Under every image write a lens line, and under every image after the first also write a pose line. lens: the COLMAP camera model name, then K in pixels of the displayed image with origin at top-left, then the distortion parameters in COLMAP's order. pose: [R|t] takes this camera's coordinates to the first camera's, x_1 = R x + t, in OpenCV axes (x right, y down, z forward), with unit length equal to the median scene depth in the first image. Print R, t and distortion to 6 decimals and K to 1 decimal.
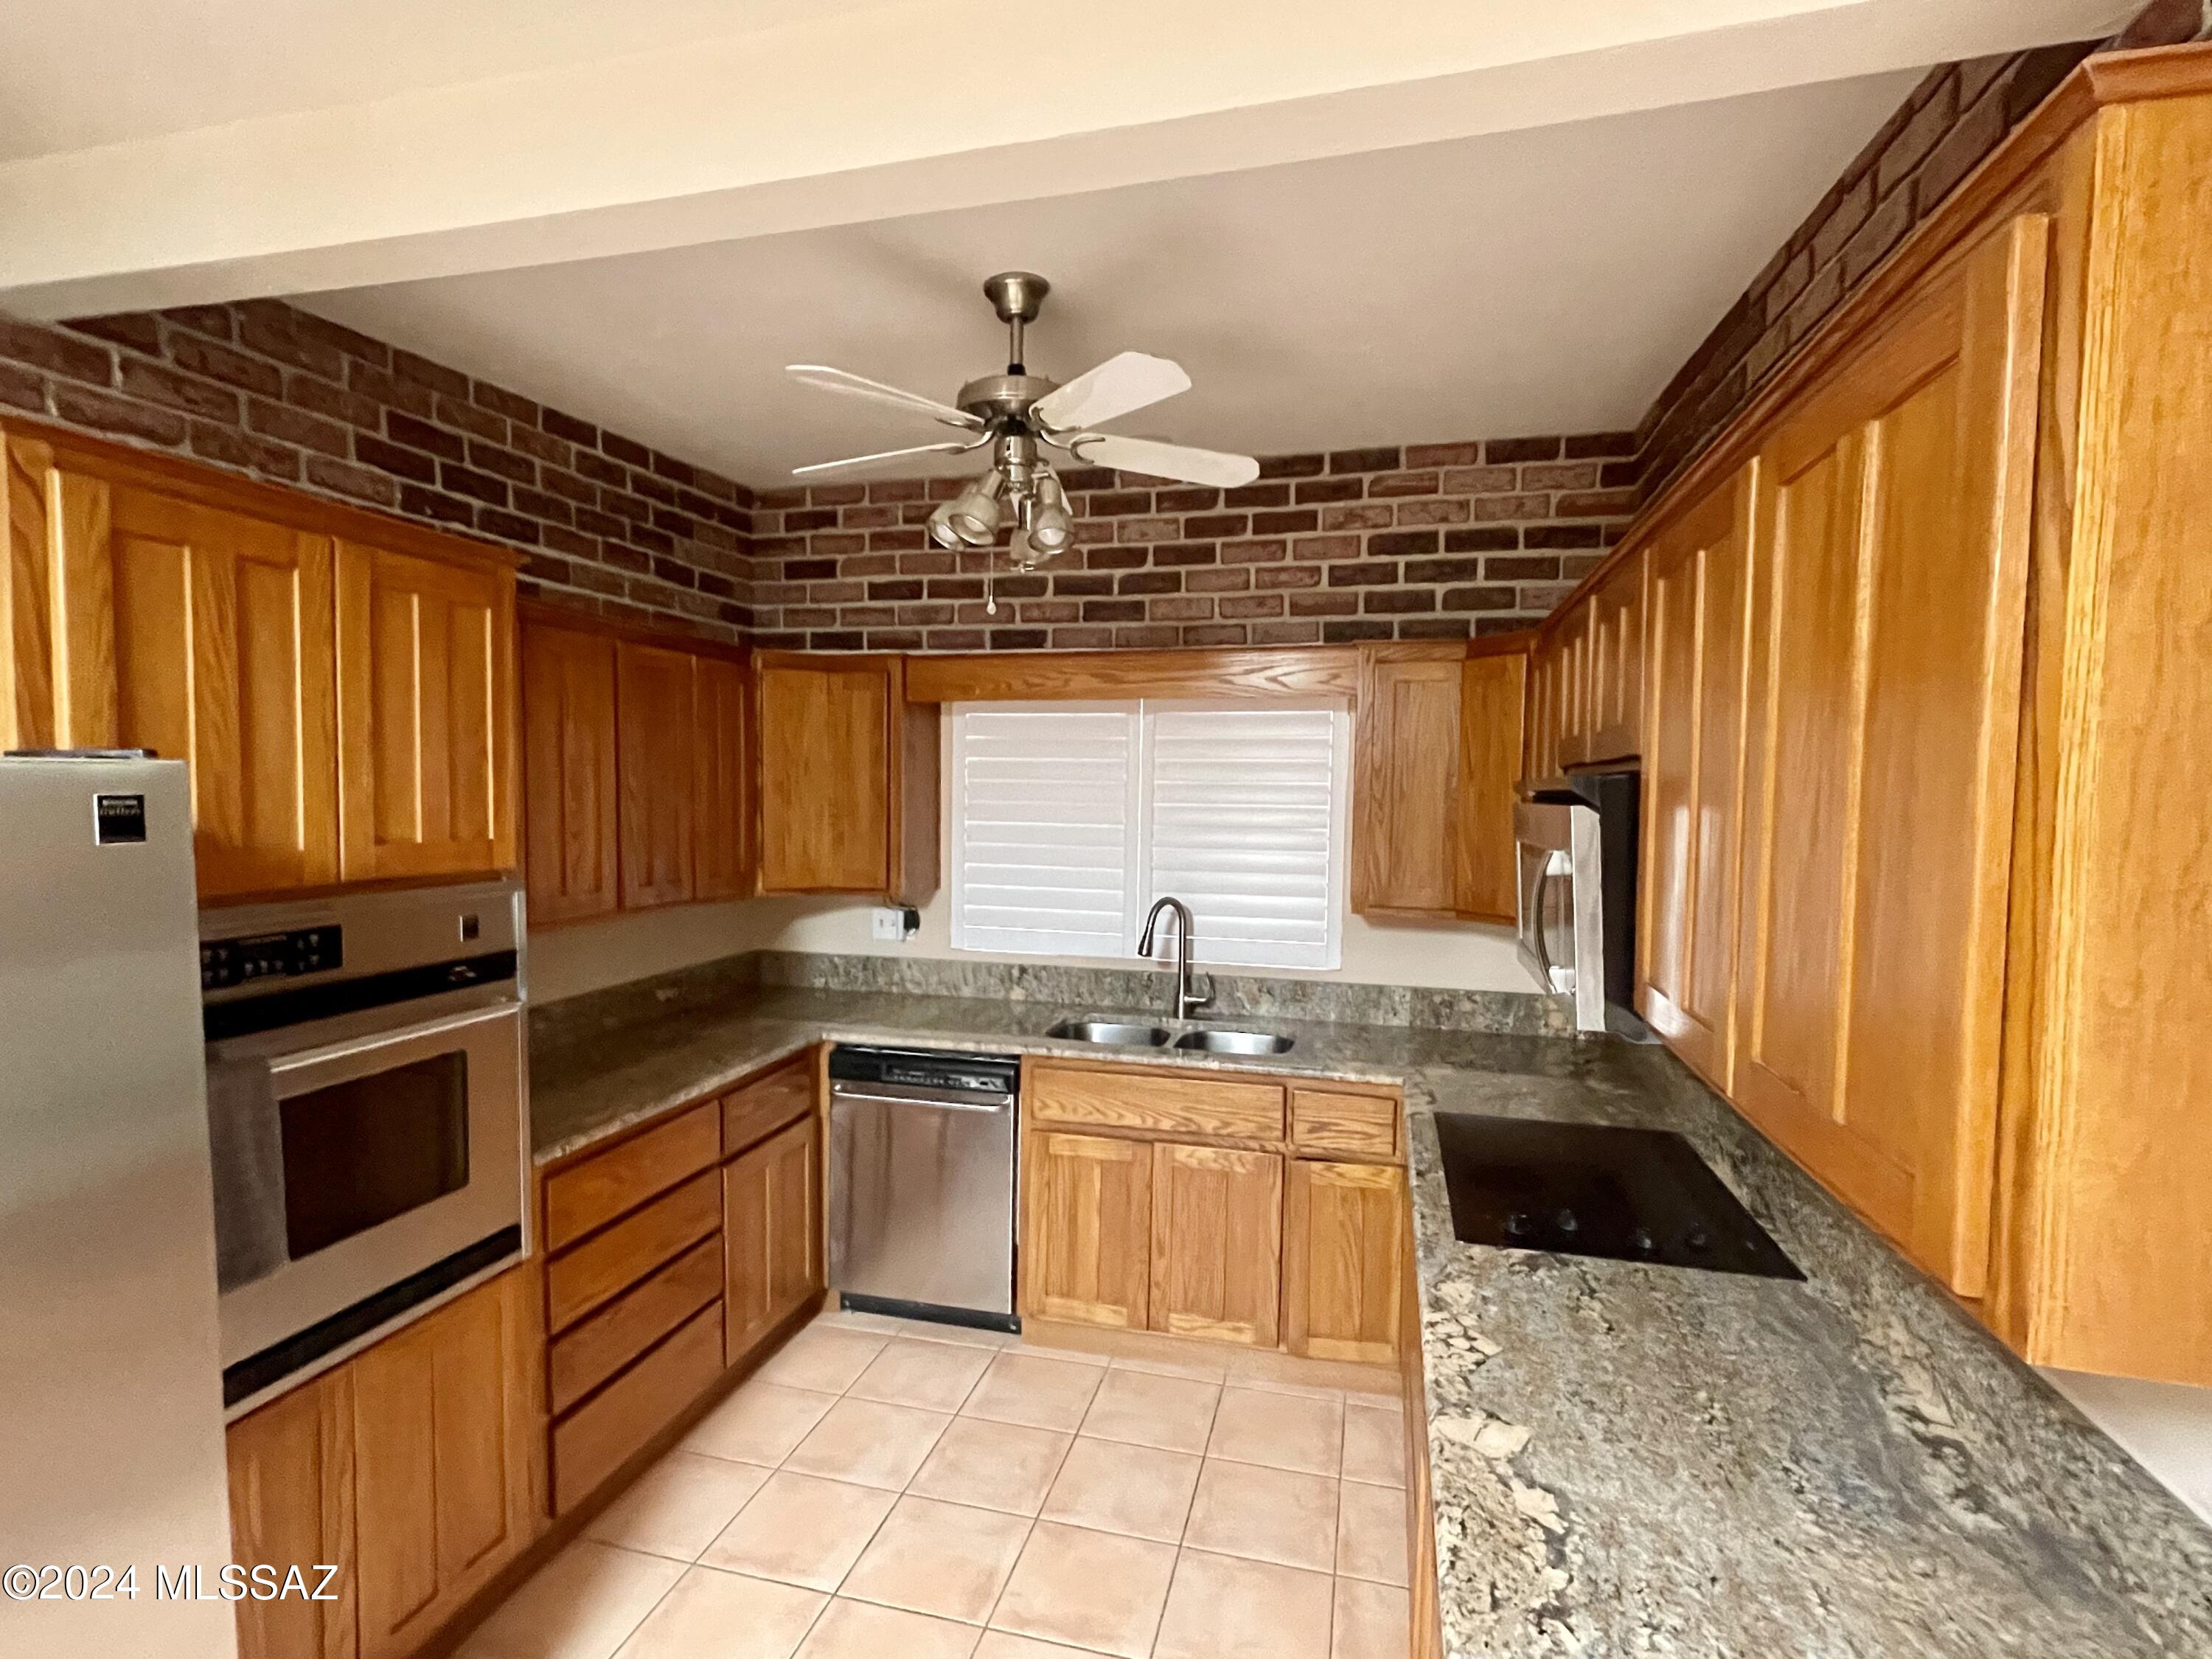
lens RADIAL K [[1054.7, 0, 1101.3], [0, 1054.7, 847.4], [0, 0, 1]] dist [0.003820, 0.000328]
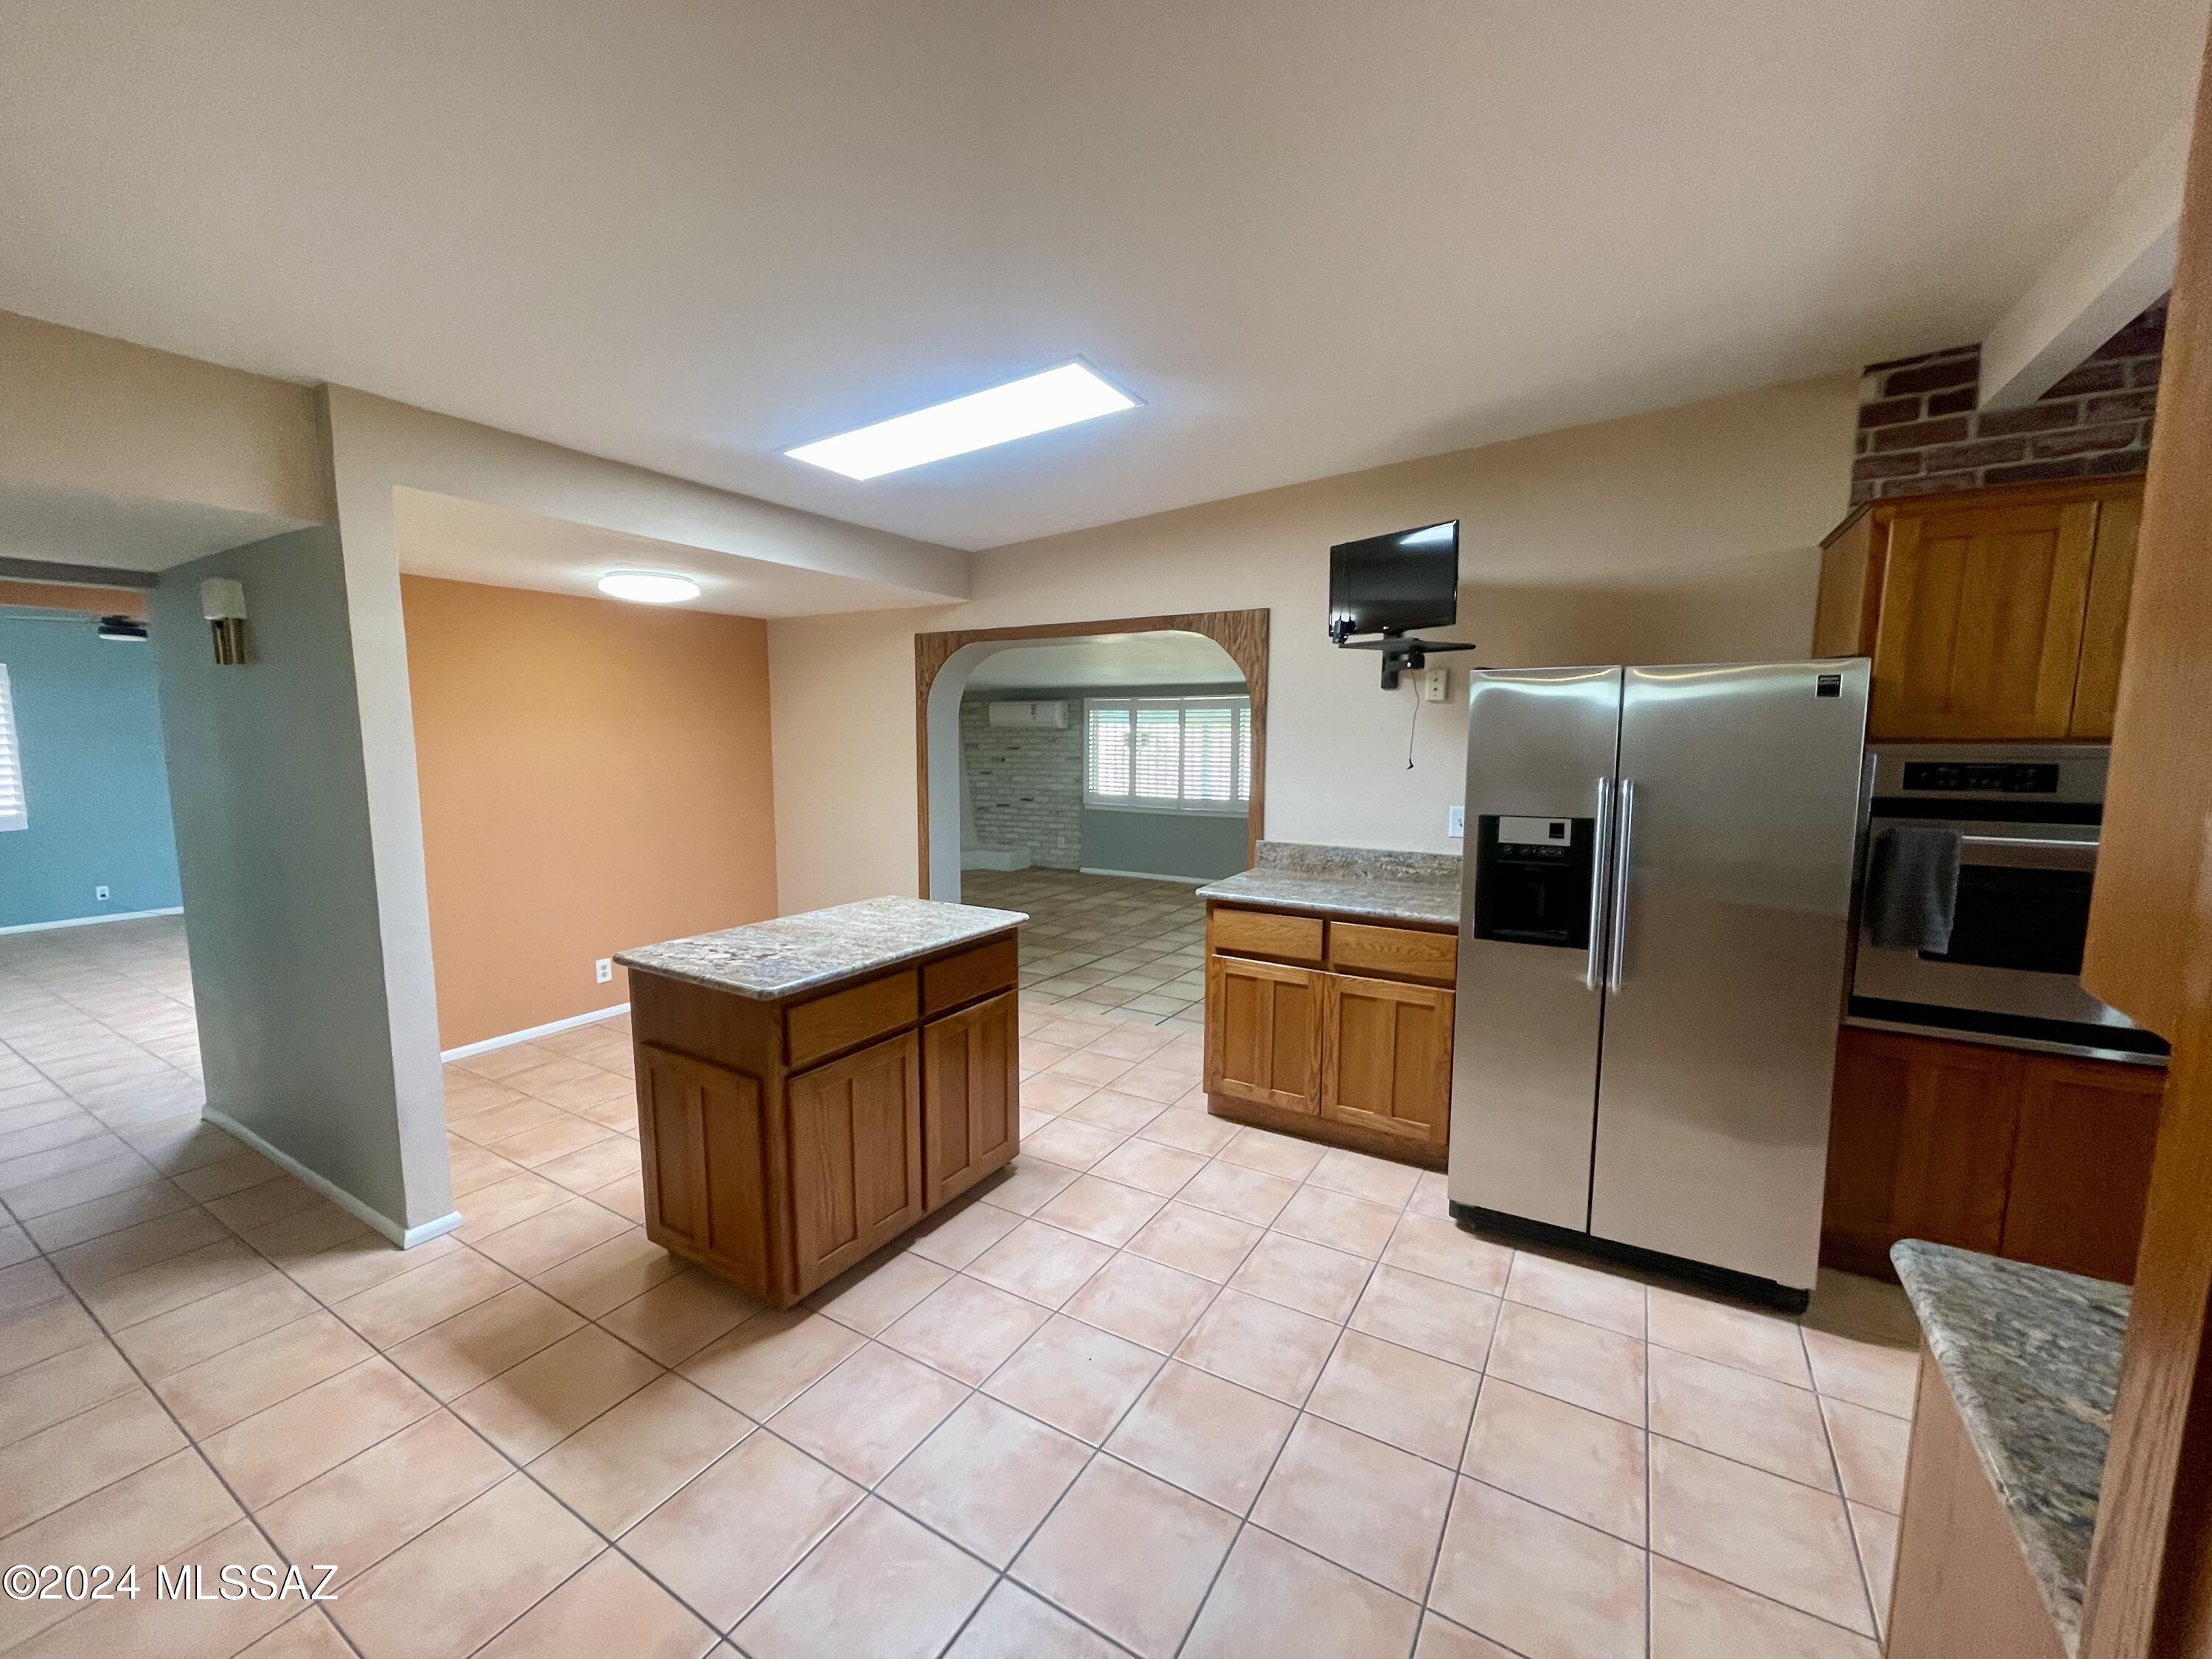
lens RADIAL K [[886.2, 0, 1107.3], [0, 886.2, 836.4], [0, 0, 1]] dist [0.003270, -0.000116]
pose [[-0.282521, 0.101947, -0.953829, 0.468197], [-0.058822, 0.990624, 0.123302, 0.050202], [0.957456, 0.090942, -0.273875, 0.041555]]
